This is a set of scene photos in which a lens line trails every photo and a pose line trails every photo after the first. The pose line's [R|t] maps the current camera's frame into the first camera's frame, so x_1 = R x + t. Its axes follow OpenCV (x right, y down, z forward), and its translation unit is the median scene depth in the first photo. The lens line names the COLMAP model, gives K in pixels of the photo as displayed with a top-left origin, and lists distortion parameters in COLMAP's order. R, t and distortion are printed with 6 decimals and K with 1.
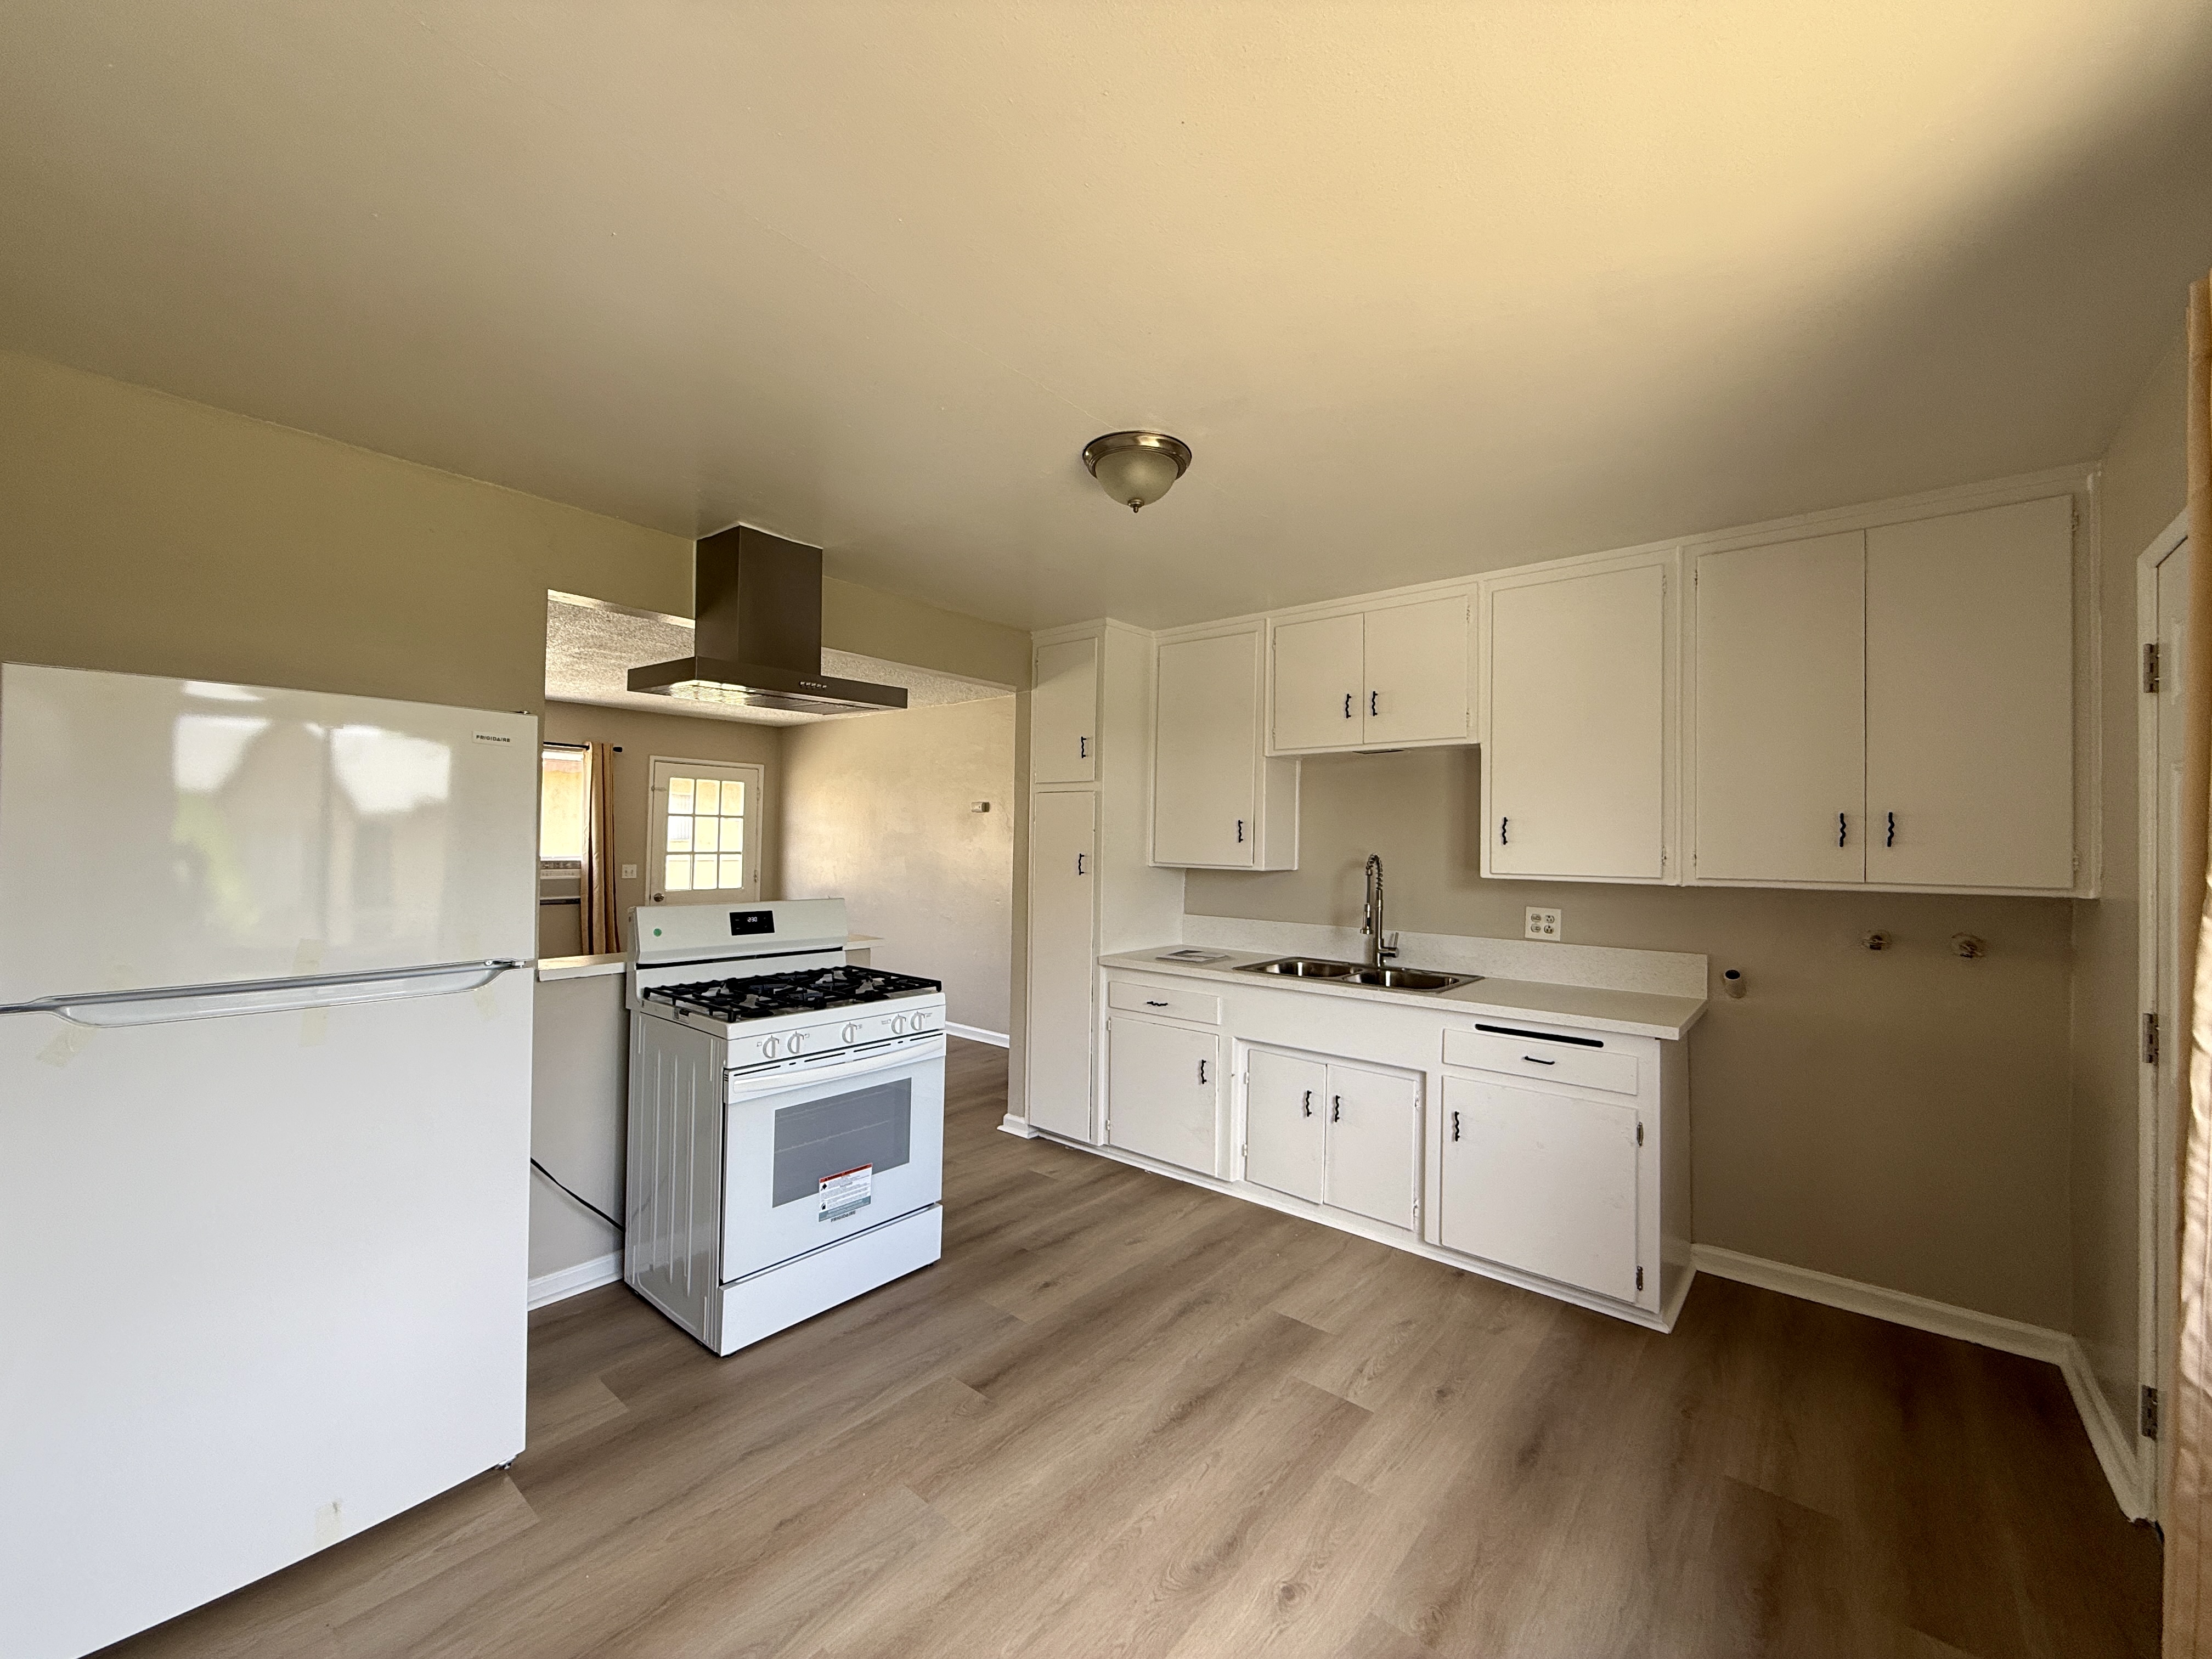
lens RADIAL K [[880.3, 0, 1096.7], [0, 880.3, 832.0], [0, 0, 1]] dist [-0.000408, 0.000046]
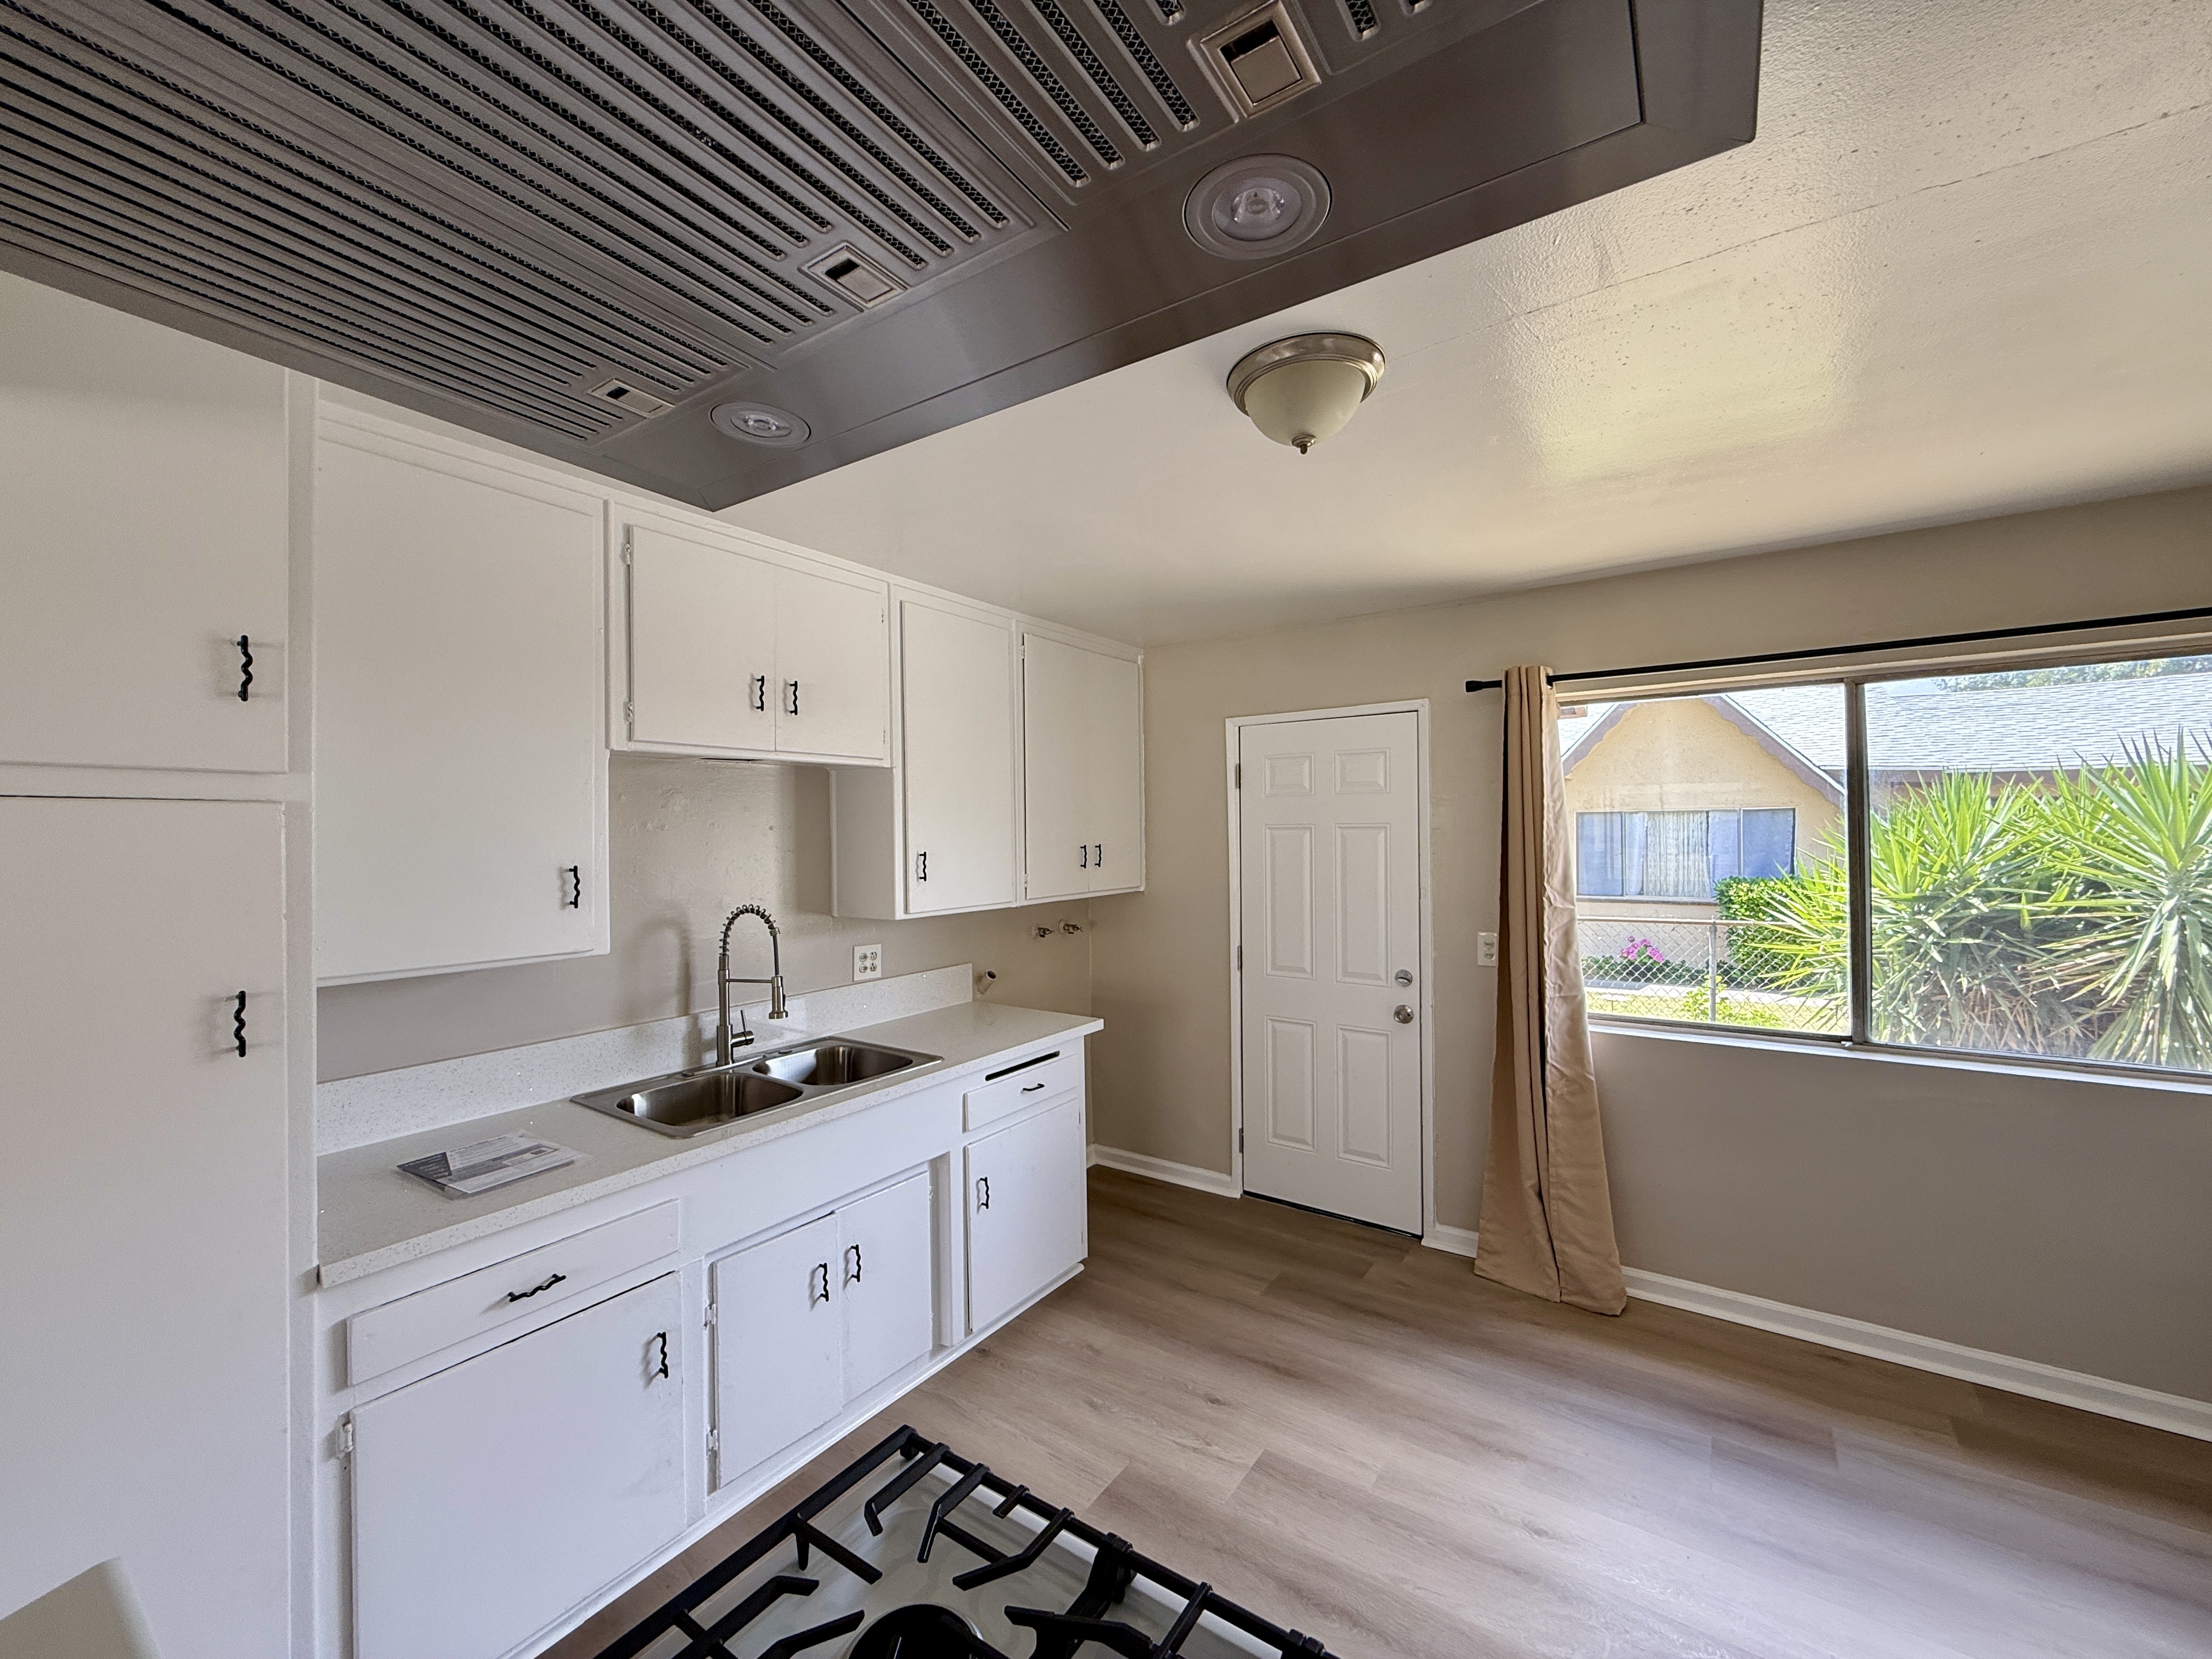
lens RADIAL K [[880.3, 0, 1099.9], [0, 880.3, 831.9], [0, 0, 1]] dist [-0.000408, 0.000046]
pose [[-0.095587, -0.014418, 0.995317, -0.391163], [-0.001758, 0.999896, 0.014316, -0.042119], [-0.995420, -0.000381, -0.095602, 0.746649]]
